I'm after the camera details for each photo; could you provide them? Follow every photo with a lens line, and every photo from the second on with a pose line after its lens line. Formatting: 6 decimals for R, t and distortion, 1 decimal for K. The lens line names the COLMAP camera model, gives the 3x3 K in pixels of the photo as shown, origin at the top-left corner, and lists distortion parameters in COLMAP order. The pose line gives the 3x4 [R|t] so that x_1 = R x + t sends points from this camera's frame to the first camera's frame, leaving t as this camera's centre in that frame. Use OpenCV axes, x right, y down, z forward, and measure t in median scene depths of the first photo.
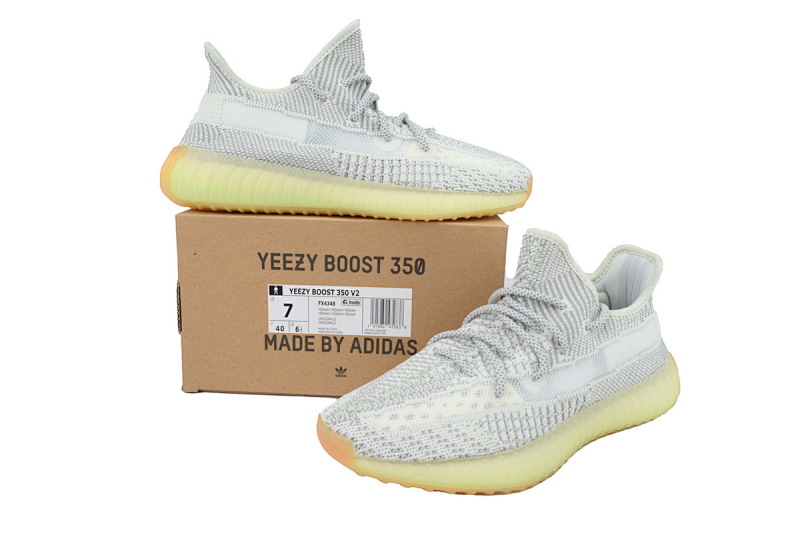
lens RADIAL K [[659.6, 0, 400.0], [0, 659.6, 266.5], [0, 0, 1]] dist [0.005121, 0.000623]
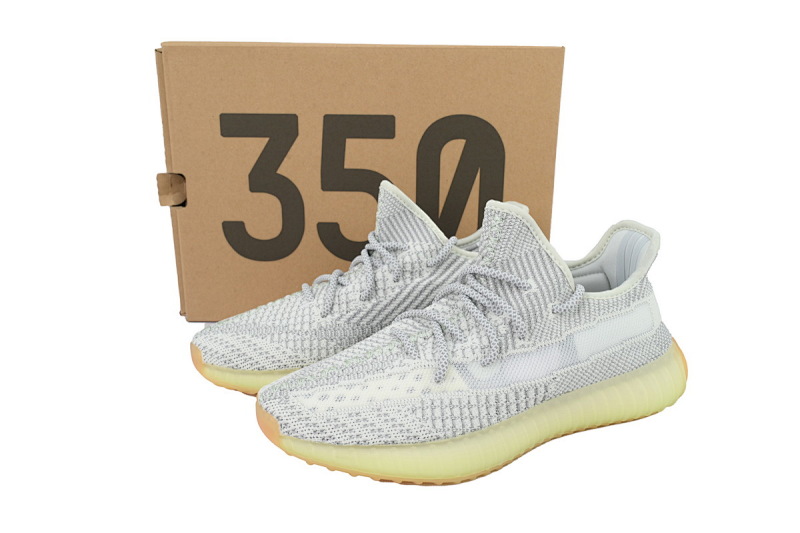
lens RADIAL K [[659.6, 0, 400.0], [0, 659.6, 266.5], [0, 0, 1]] dist [0.005121, 0.000623]
pose [[0.980005, 0.012751, -0.198564, 0.266454], [-0.007385, 0.999588, 0.027744, 0.008613], [0.198836, -0.025723, 0.979695, 0.076520]]
